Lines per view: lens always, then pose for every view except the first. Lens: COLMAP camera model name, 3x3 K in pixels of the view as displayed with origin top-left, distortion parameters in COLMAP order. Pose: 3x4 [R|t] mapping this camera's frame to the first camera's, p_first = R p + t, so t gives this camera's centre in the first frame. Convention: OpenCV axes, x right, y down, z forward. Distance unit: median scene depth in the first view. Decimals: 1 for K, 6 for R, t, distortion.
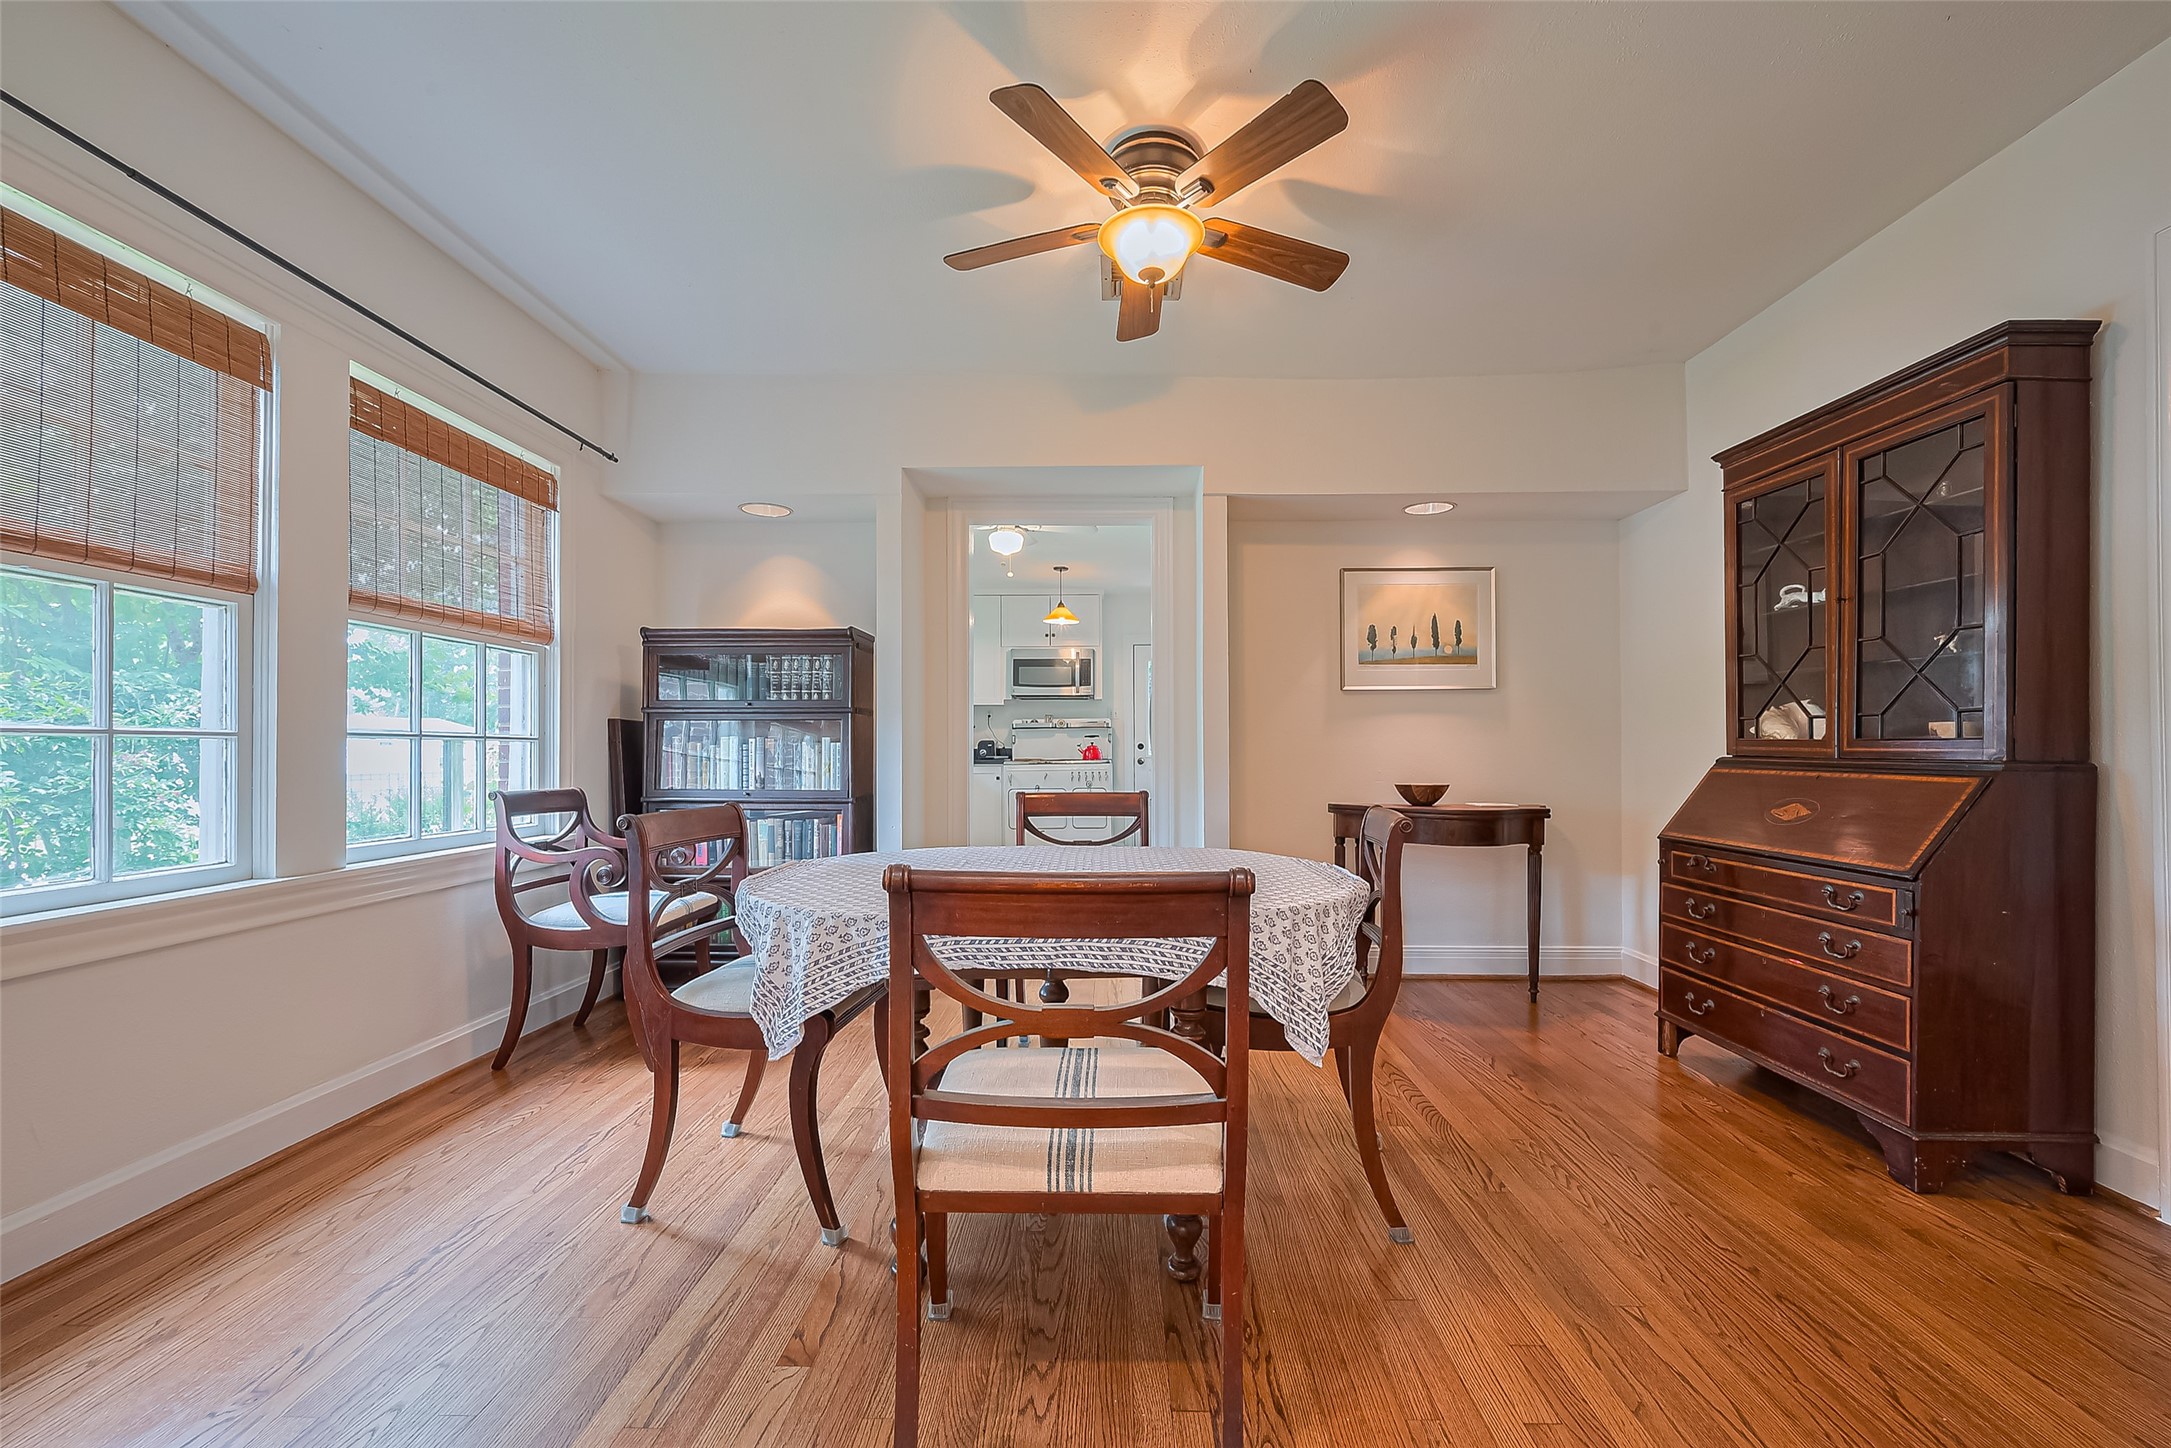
lens RADIAL K [[867.7, 0, 1094.2], [0, 867.7, 750.4], [0, 0, 1]] dist [-0.001907, -0.000277]
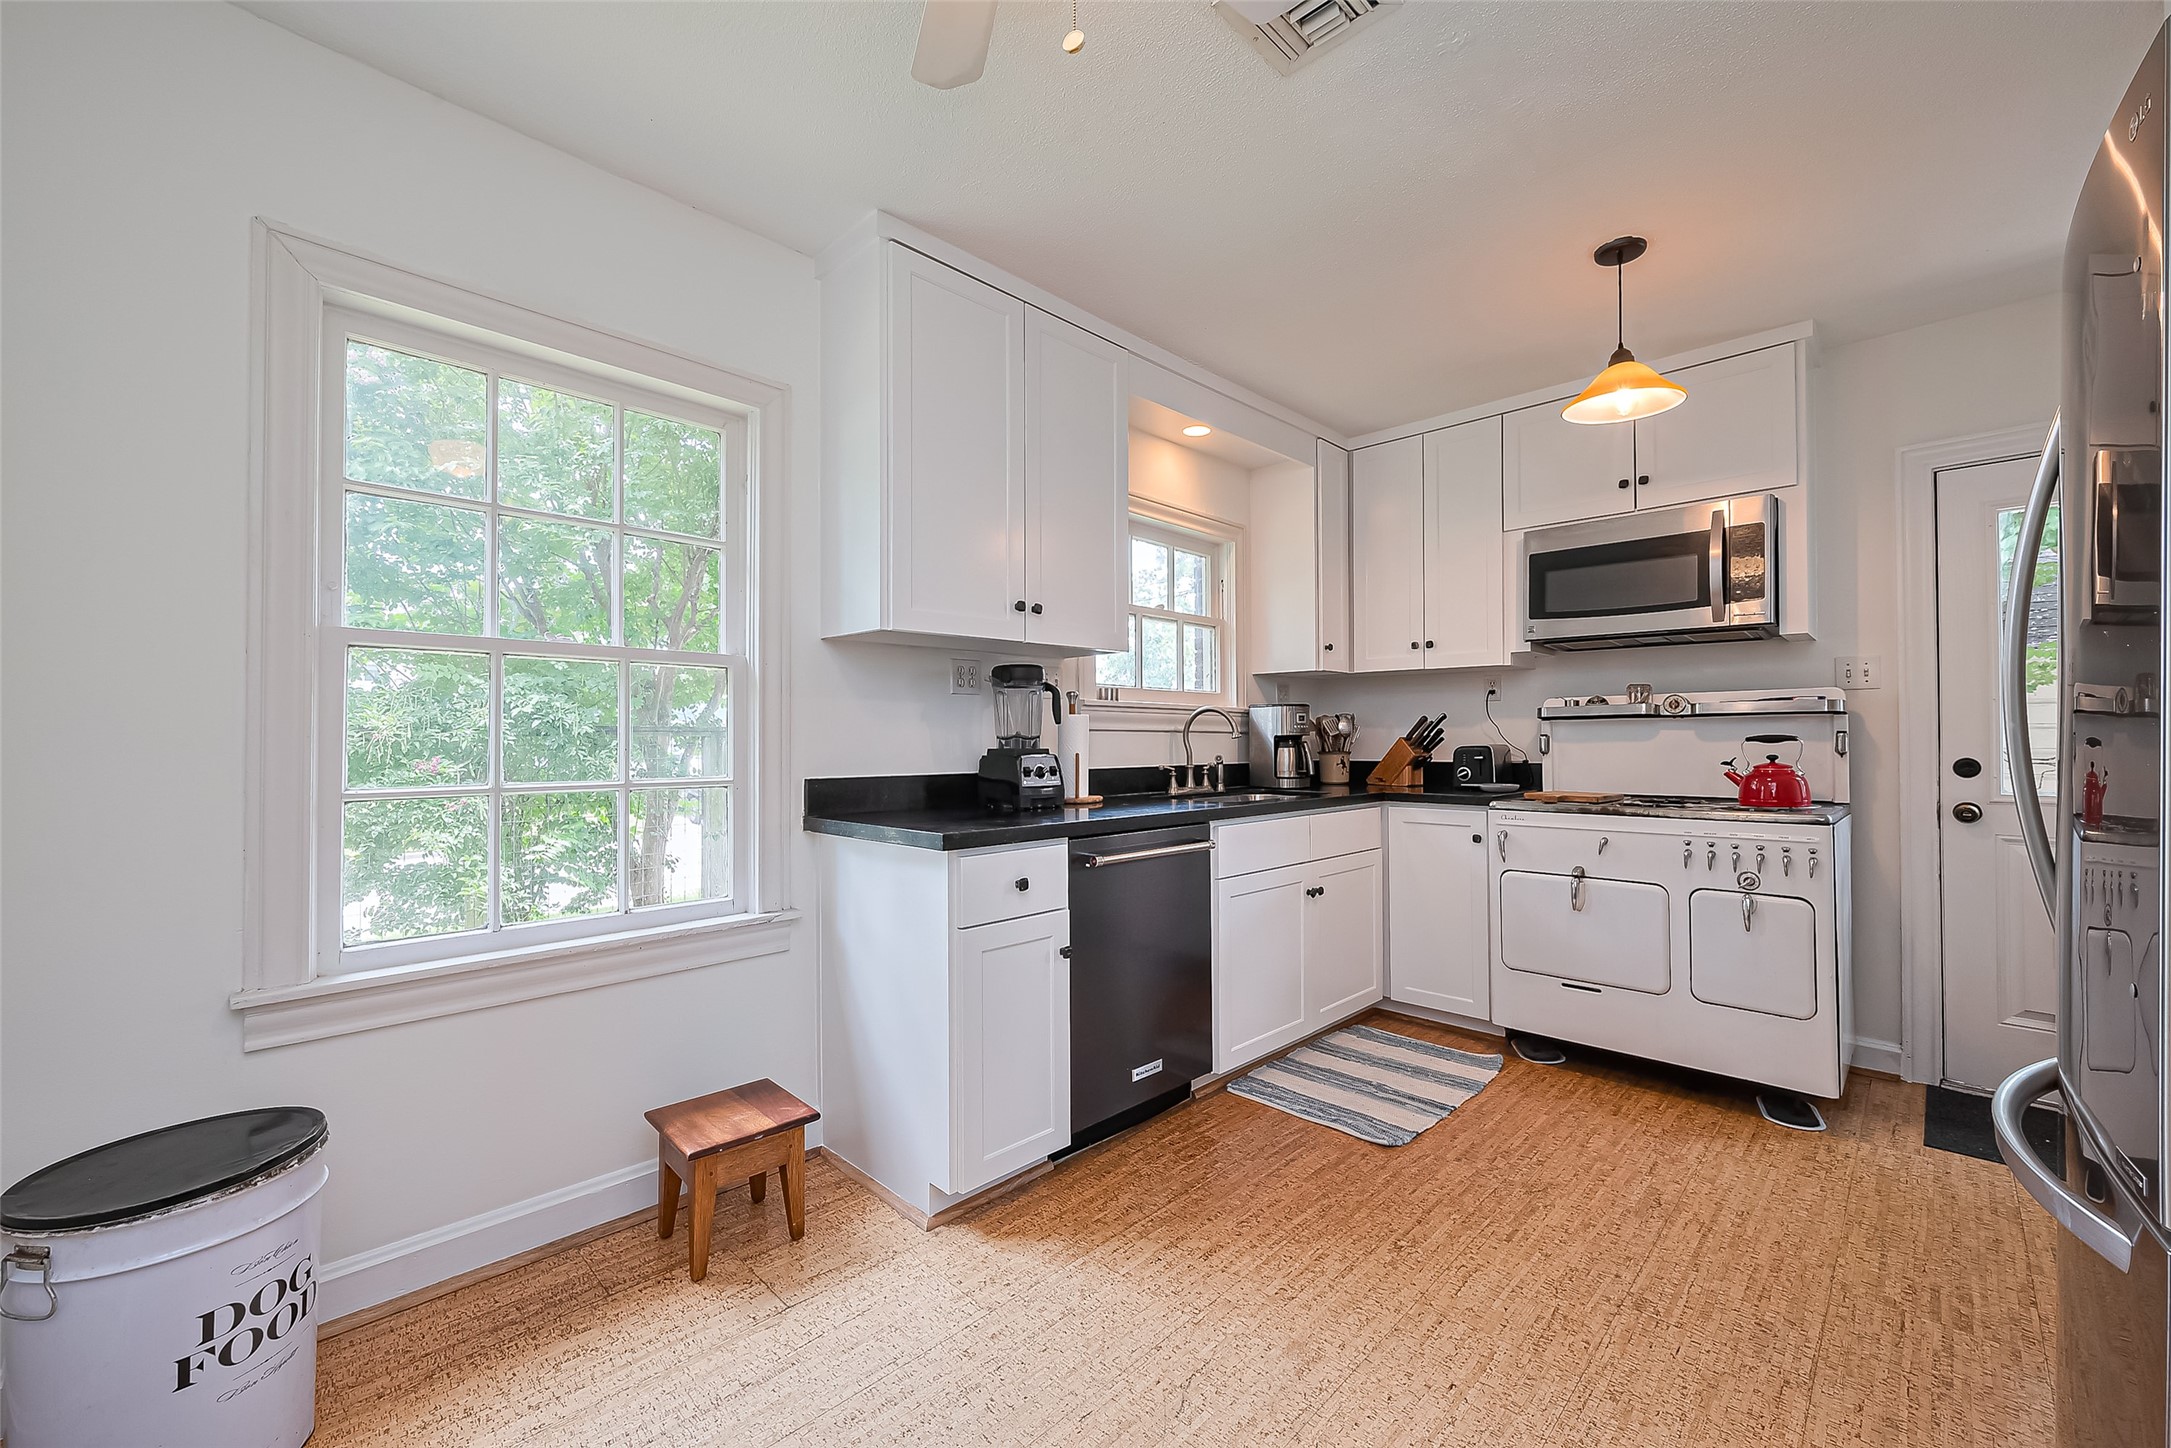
lens RADIAL K [[867.7, 0, 1091.1], [0, 867.7, 720.8], [0, 0, 1]] dist [-0.001907, -0.000277]
pose [[0.719937, -0.008341, -0.693990, 0.093427], [0.000120, 0.999929, -0.011893, -0.041876], [0.694040, 0.008478, 0.719887, 1.167598]]
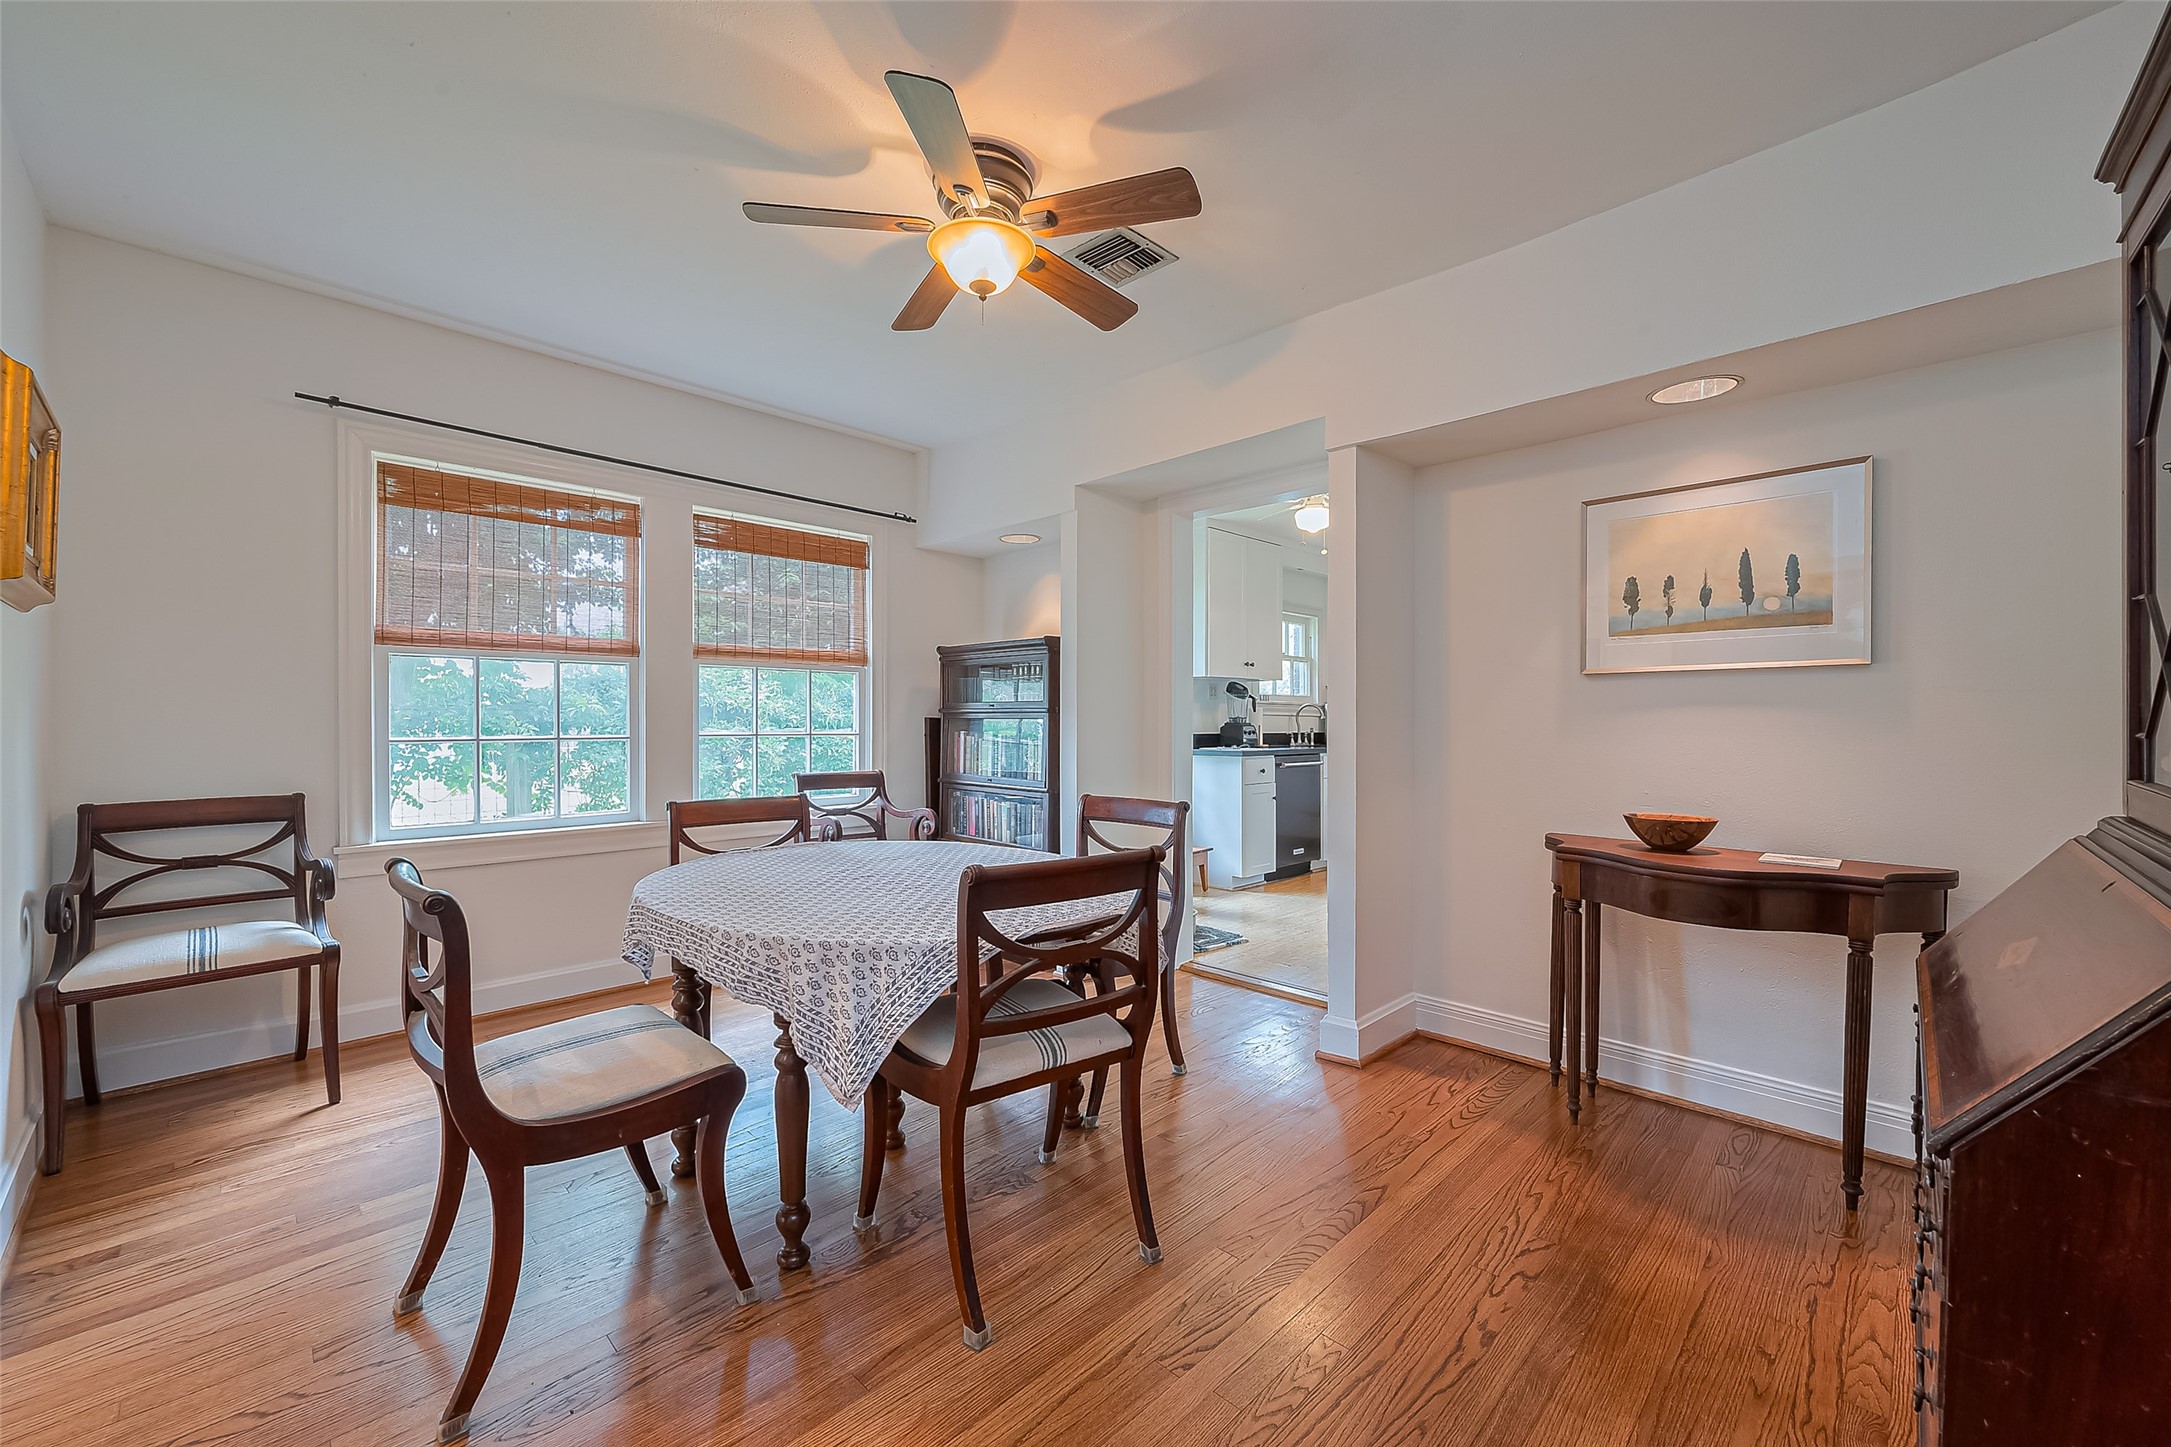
lens RADIAL K [[867.7, 0, 1094.3], [0, 867.7, 732.5], [0, 0, 1]] dist [-0.001907, -0.000277]
pose [[0.719273, 0.013163, -0.694603, 0.522755], [-0.001792, 0.999852, 0.017091, -0.035883], [0.694726, -0.011048, 0.719190, 0.228566]]
